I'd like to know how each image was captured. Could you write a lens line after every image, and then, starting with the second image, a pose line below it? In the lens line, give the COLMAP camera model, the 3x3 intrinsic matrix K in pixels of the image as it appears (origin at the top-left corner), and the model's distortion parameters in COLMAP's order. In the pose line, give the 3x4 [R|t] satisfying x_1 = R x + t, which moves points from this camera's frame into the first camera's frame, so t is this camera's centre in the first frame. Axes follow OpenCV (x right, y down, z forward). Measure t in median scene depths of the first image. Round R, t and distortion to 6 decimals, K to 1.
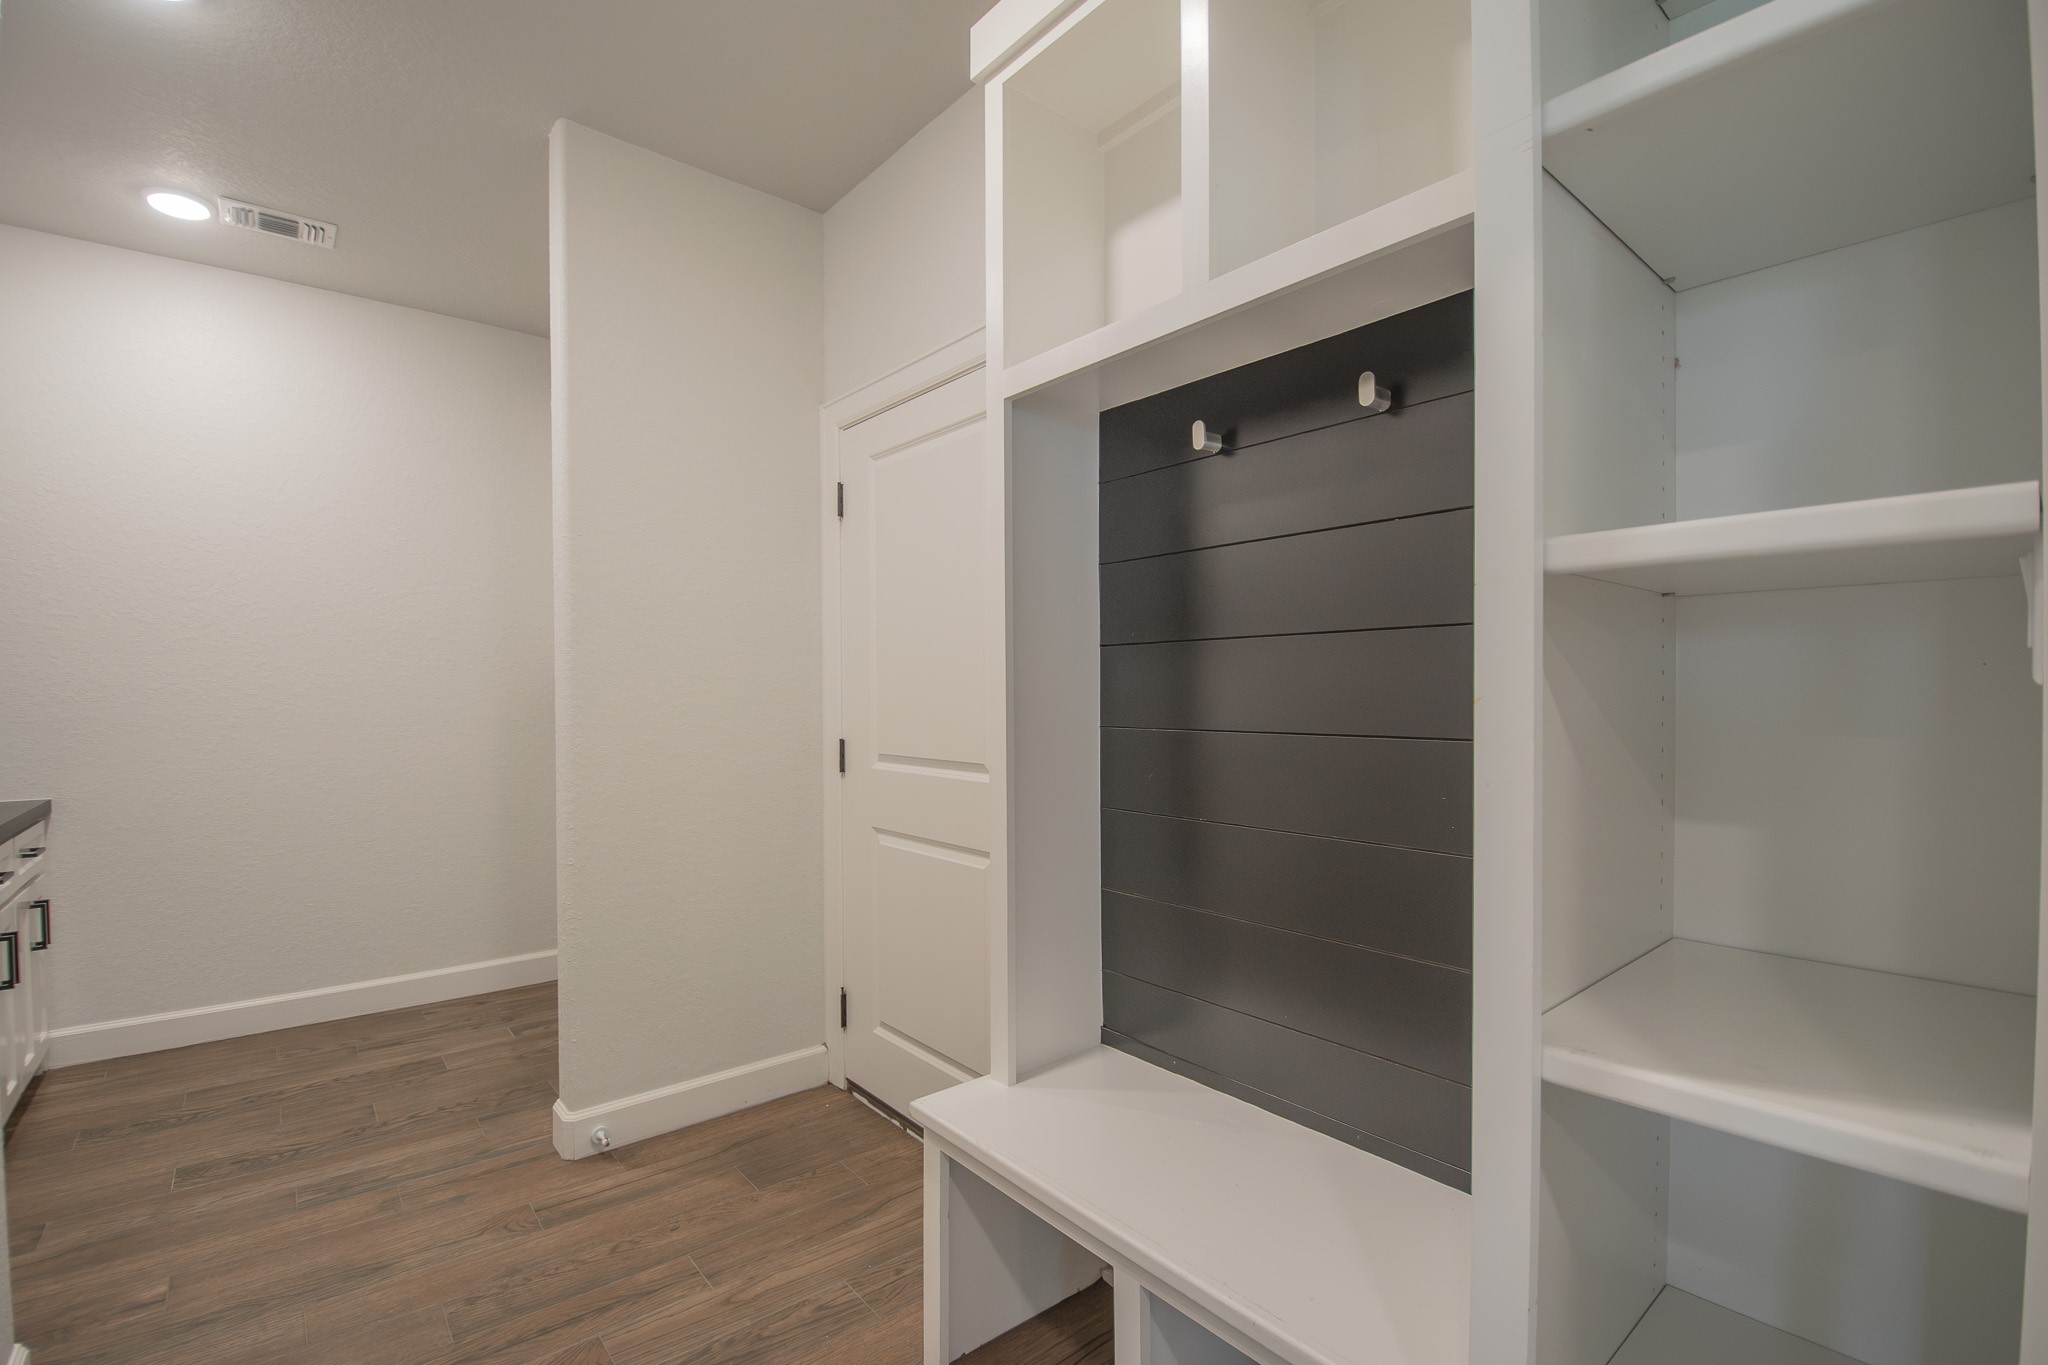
lens RADIAL K [[912.3, 0, 1024.3], [0, 912.3, 698.3], [0, 0, 1]] dist [-0.000734, -0.013305]
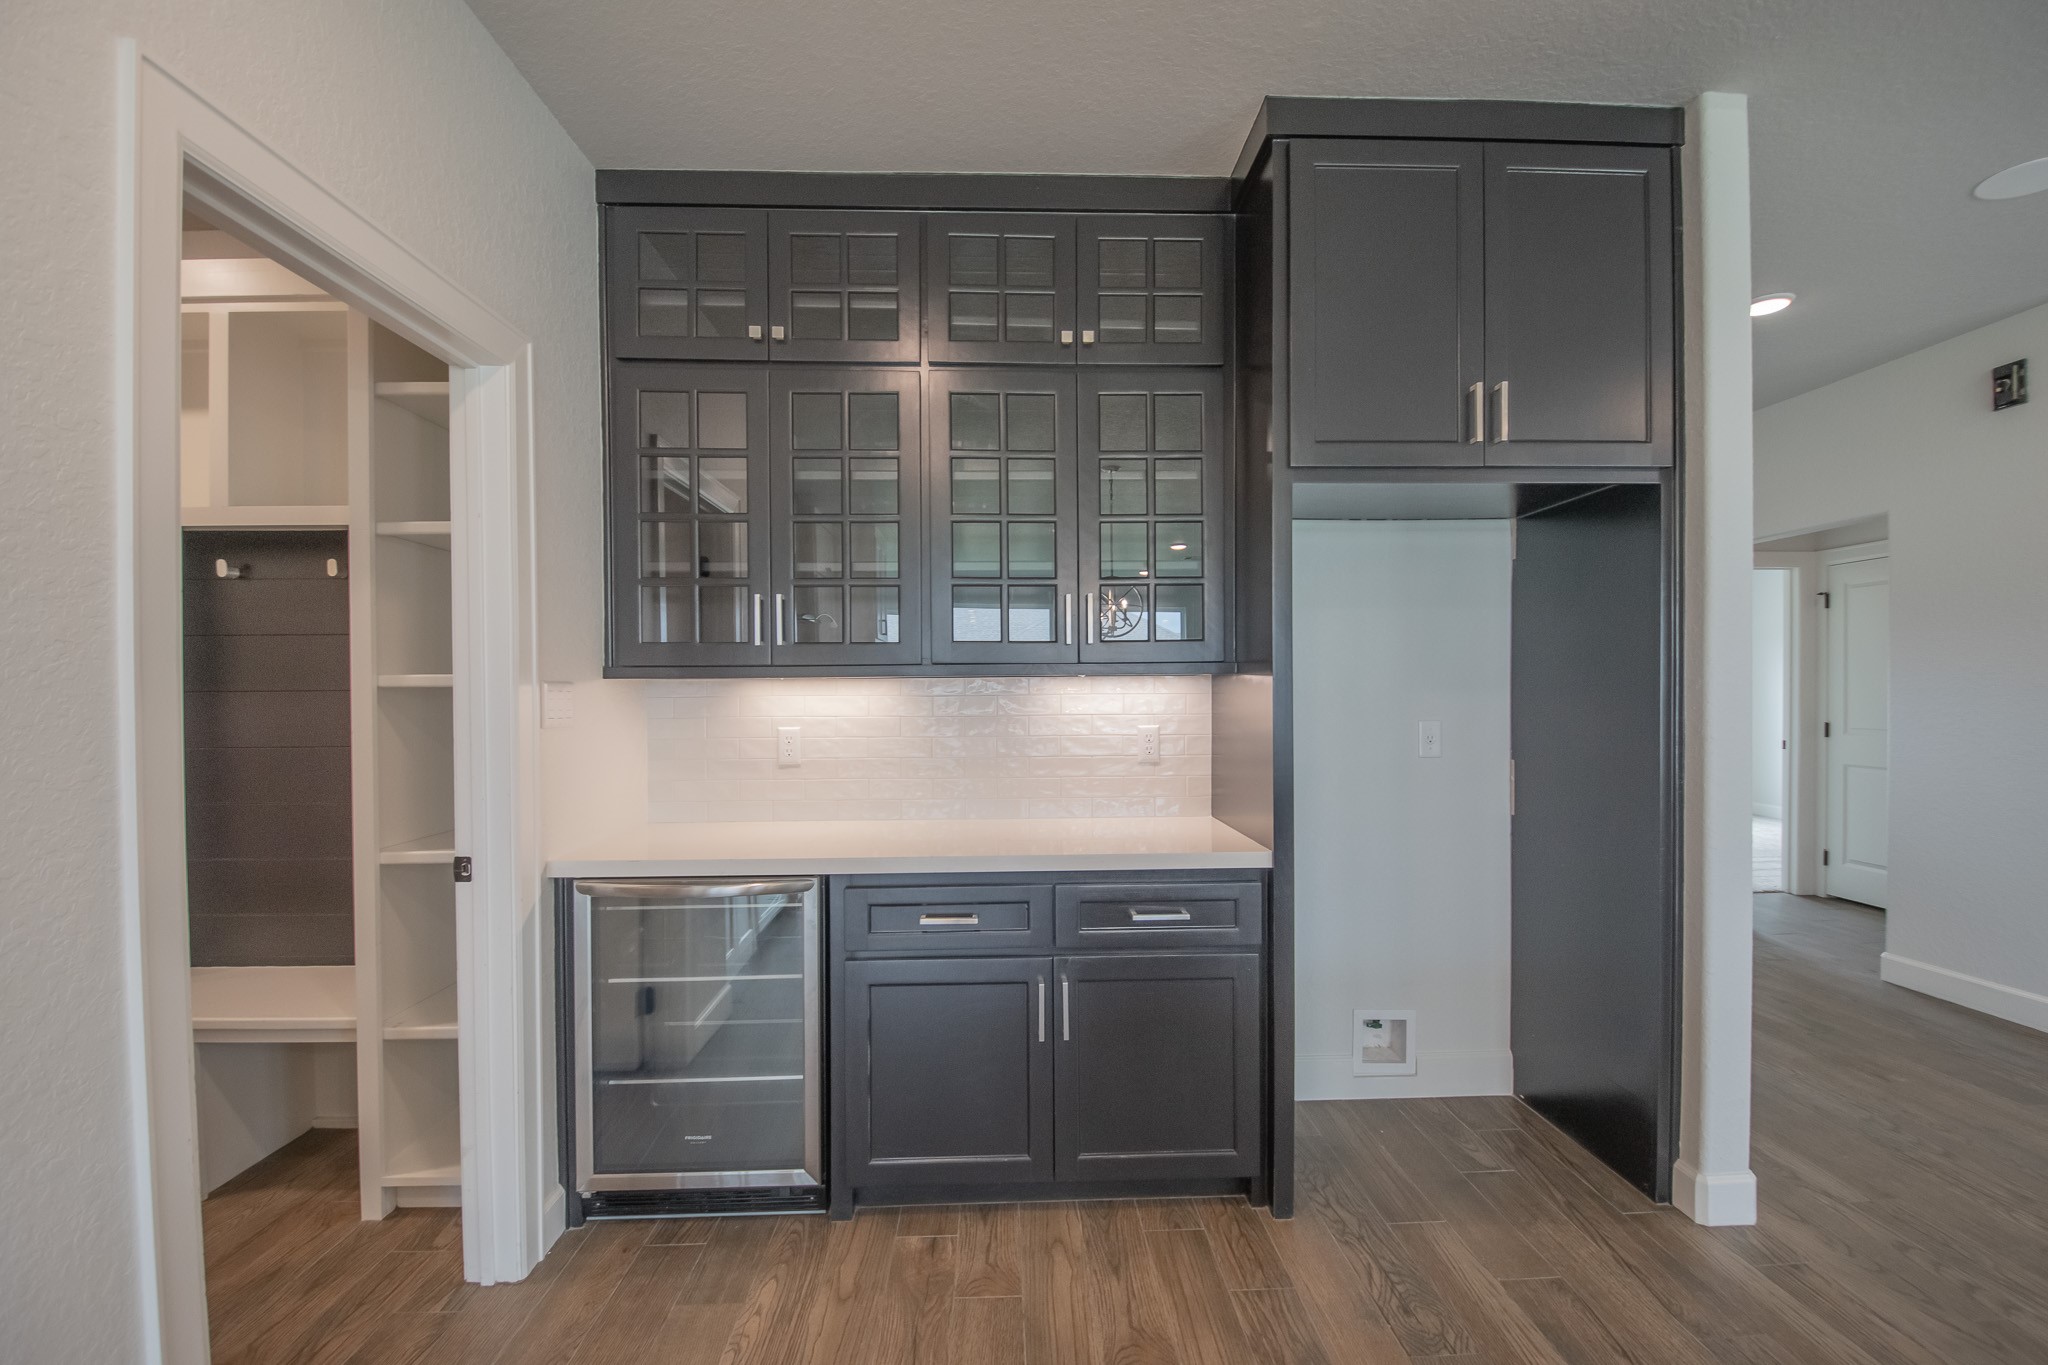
lens RADIAL K [[912.3, 0, 1026.4], [0, 912.3, 695.7], [0, 0, 1]] dist [-0.000734, -0.013305]
pose [[0.610895, -0.007696, 0.791674, -0.181917], [0.008290, 0.999960, 0.003324, -0.041254], [-0.791668, 0.004533, 0.610935, -0.967164]]
